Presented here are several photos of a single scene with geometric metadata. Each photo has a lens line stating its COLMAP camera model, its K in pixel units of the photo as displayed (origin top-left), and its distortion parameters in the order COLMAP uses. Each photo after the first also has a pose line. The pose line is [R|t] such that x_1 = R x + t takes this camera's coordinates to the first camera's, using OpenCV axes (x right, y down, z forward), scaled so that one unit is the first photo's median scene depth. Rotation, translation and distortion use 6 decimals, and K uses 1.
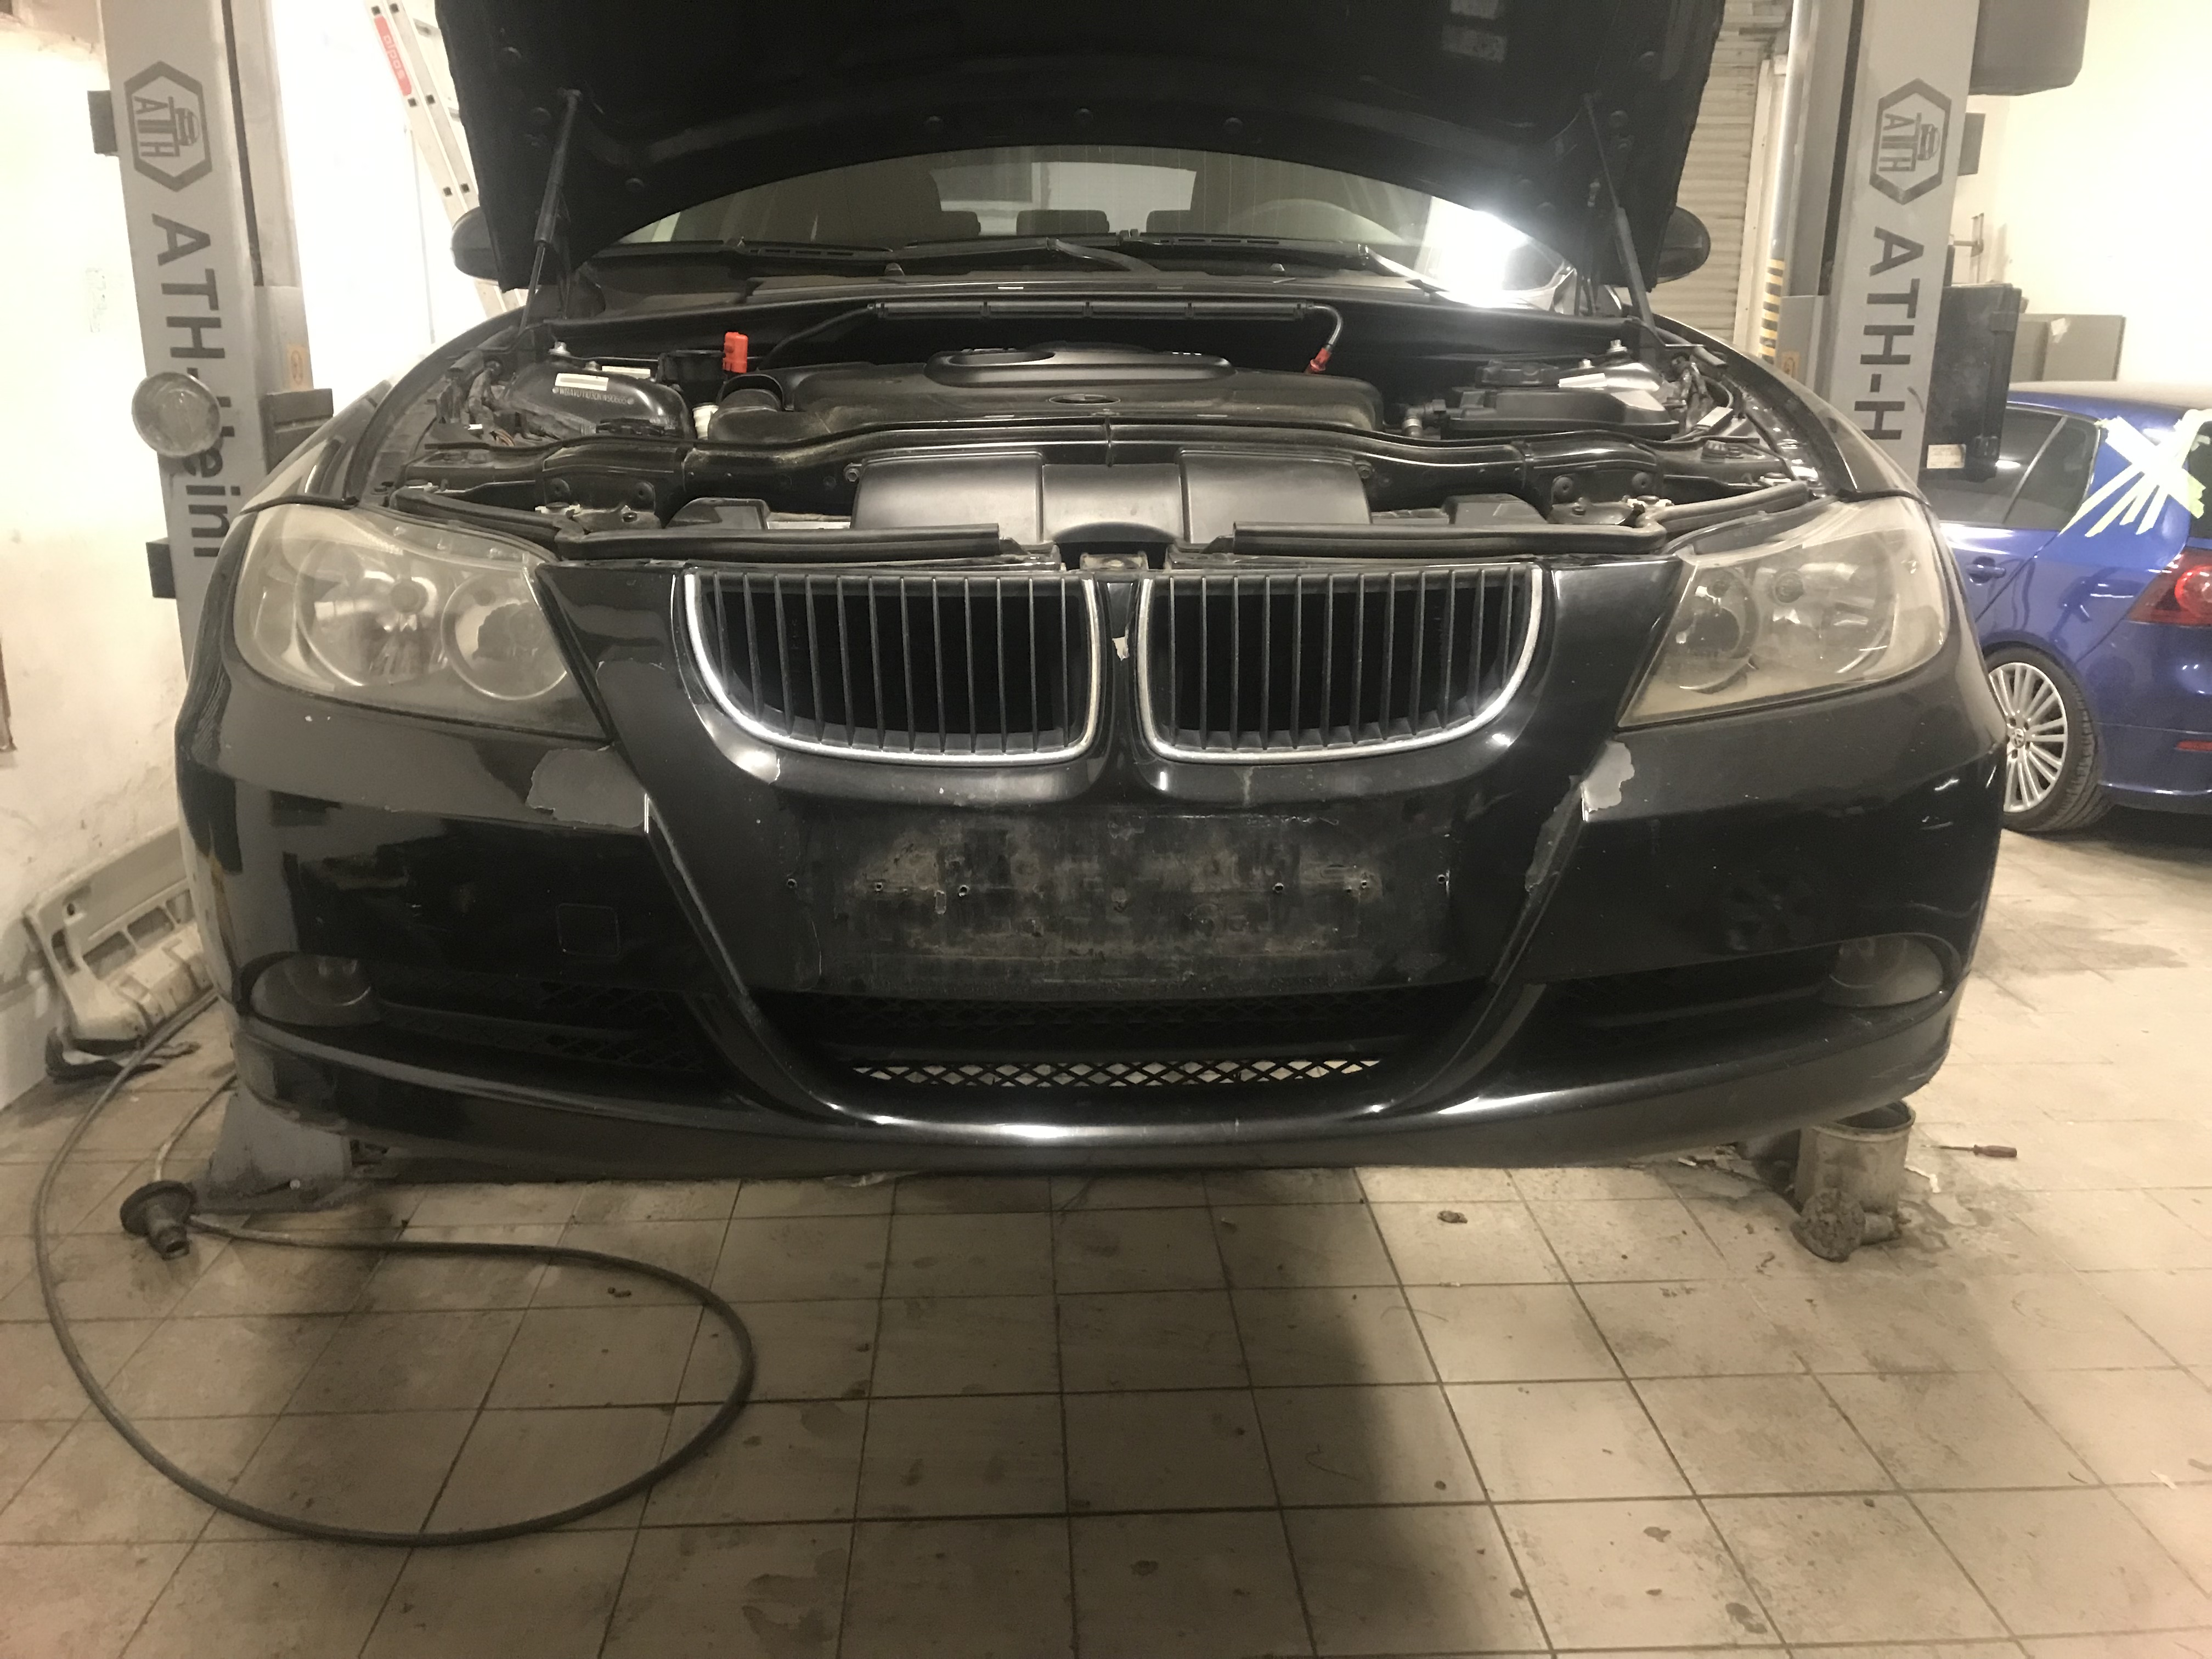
lens RADIAL K [[1823.6, 0, 1103.6], [0, 1823.6, 827.0], [0, 0, 1]] dist [0.045187, -0.039916]
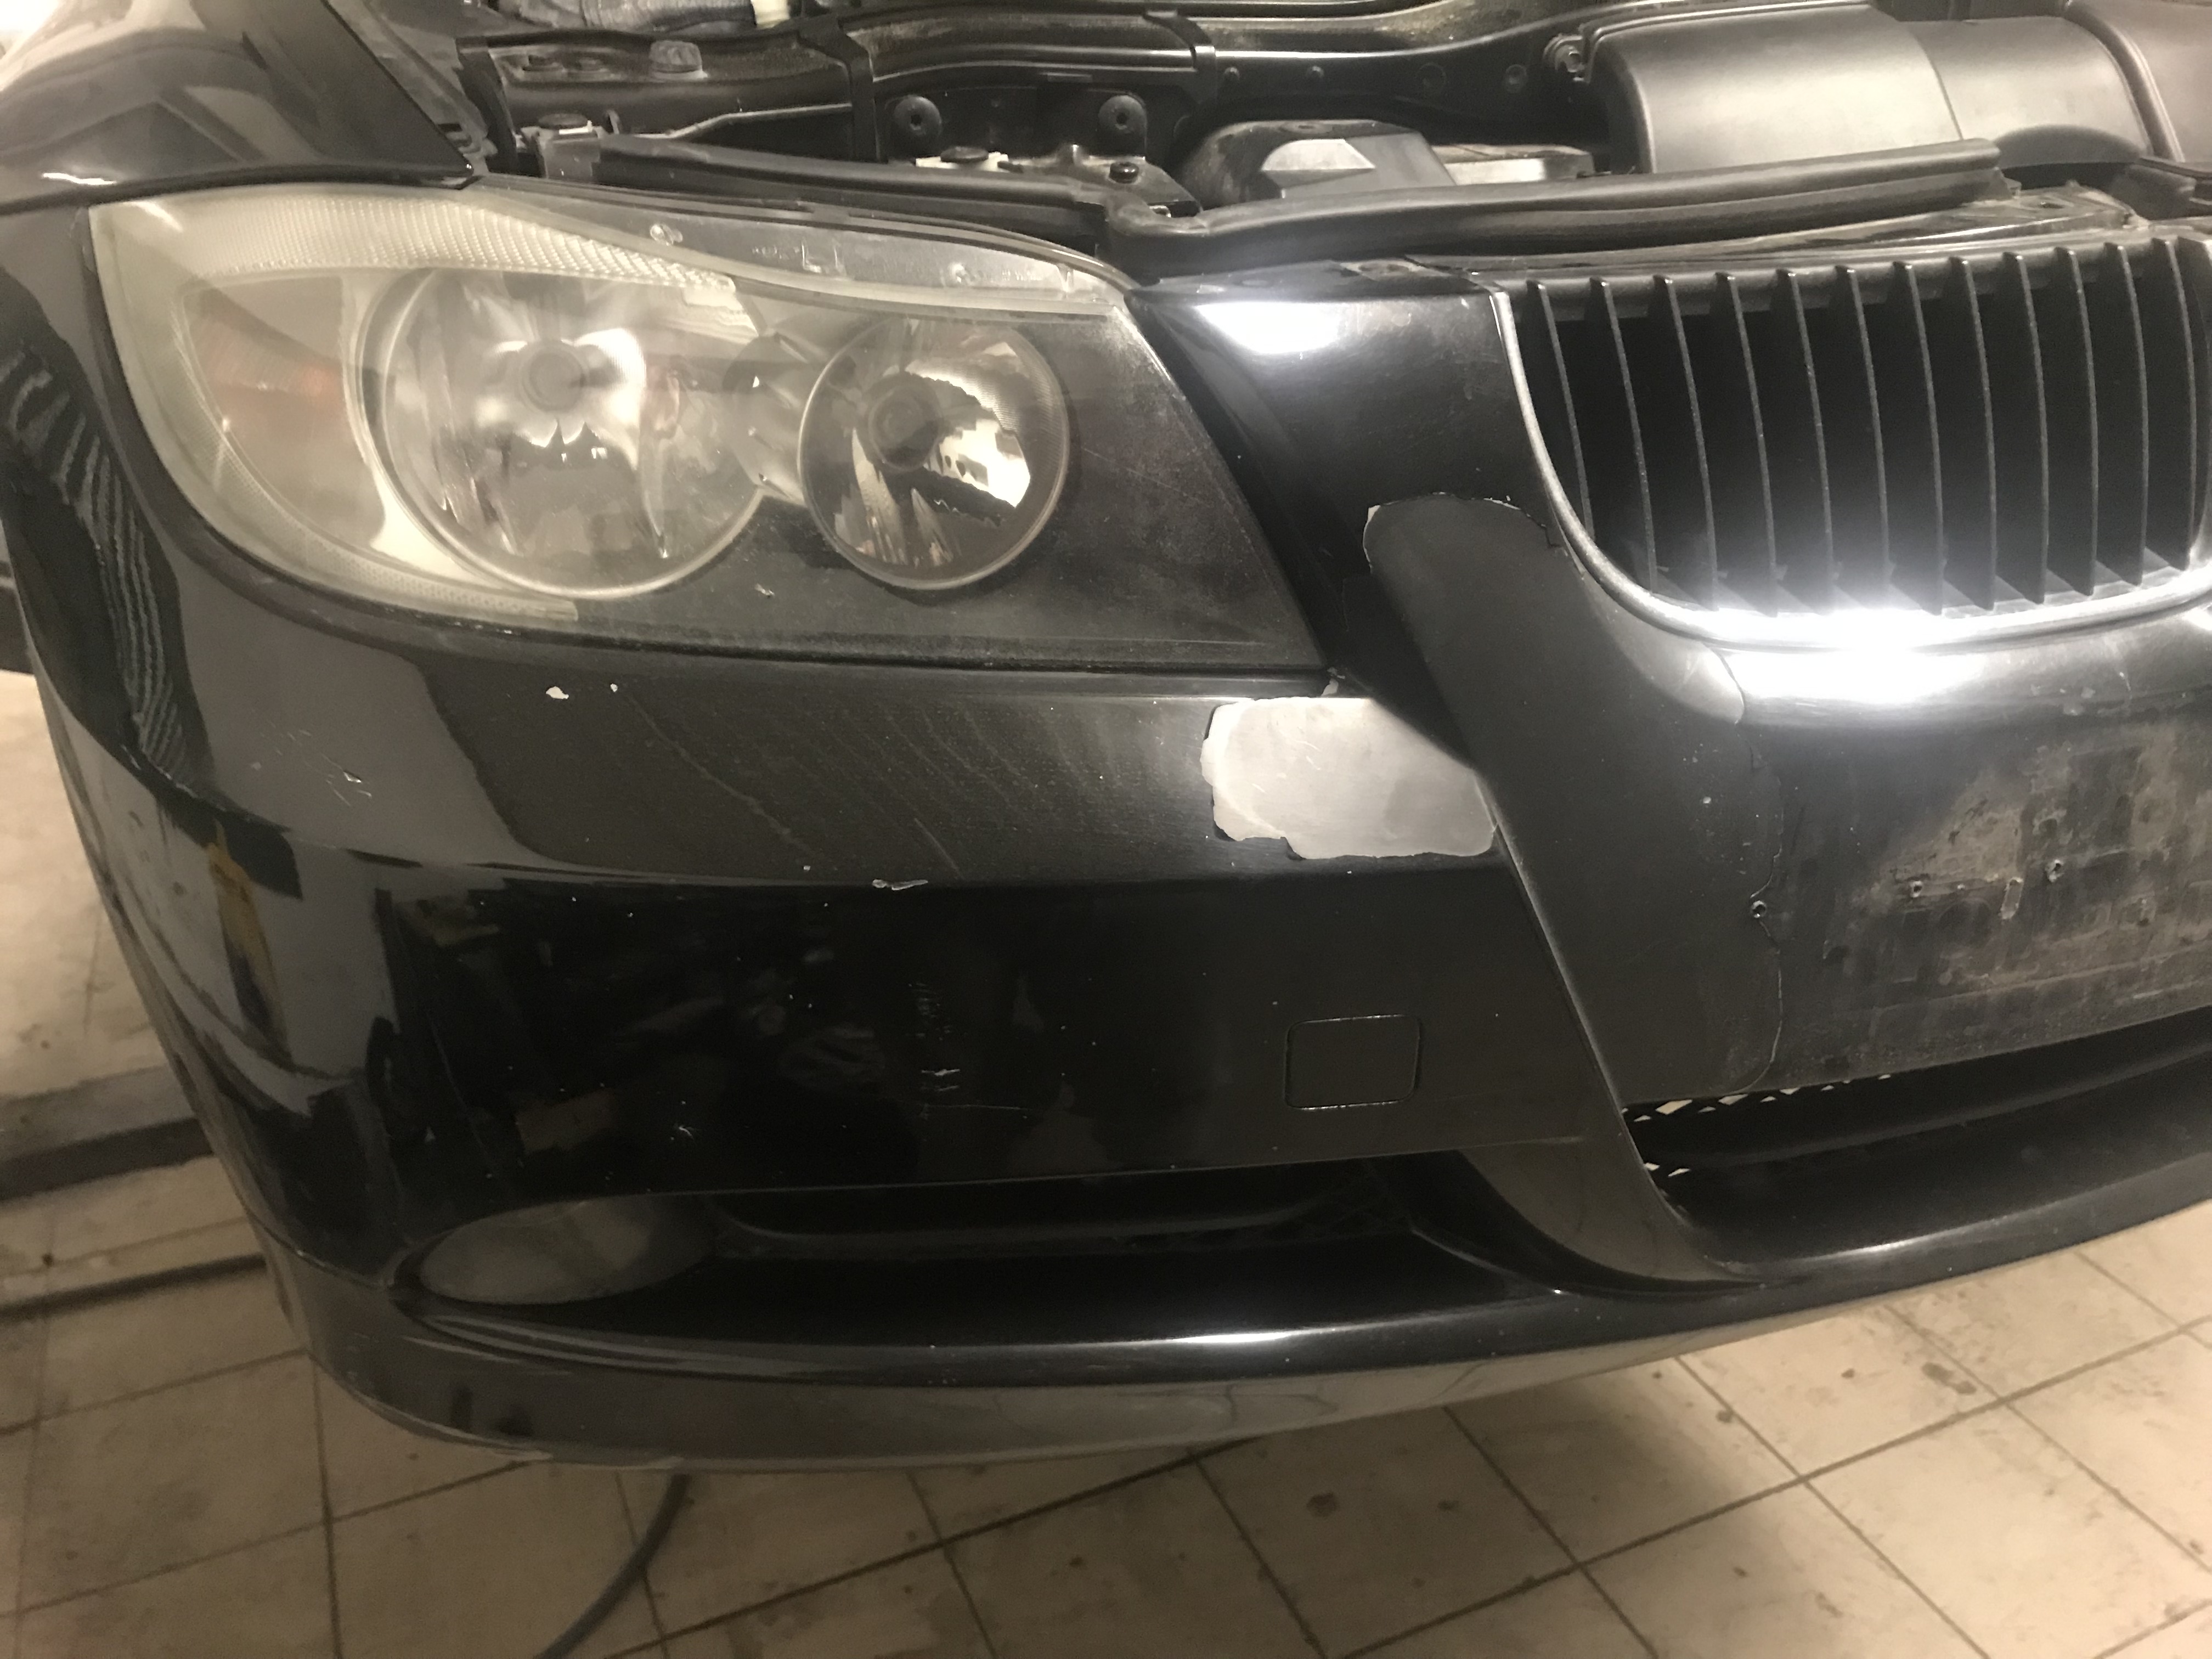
lens RADIAL K [[1823.6, 0, 1110.1], [0, 1823.6, 825.3], [0, 0, 1]] dist [0.045187, -0.039916]
pose [[0.933624, -0.163482, 0.318778, -0.496611], [0.101118, 0.973882, 0.203297, -0.112941], [-0.343688, -0.157569, 0.925770, 0.597880]]
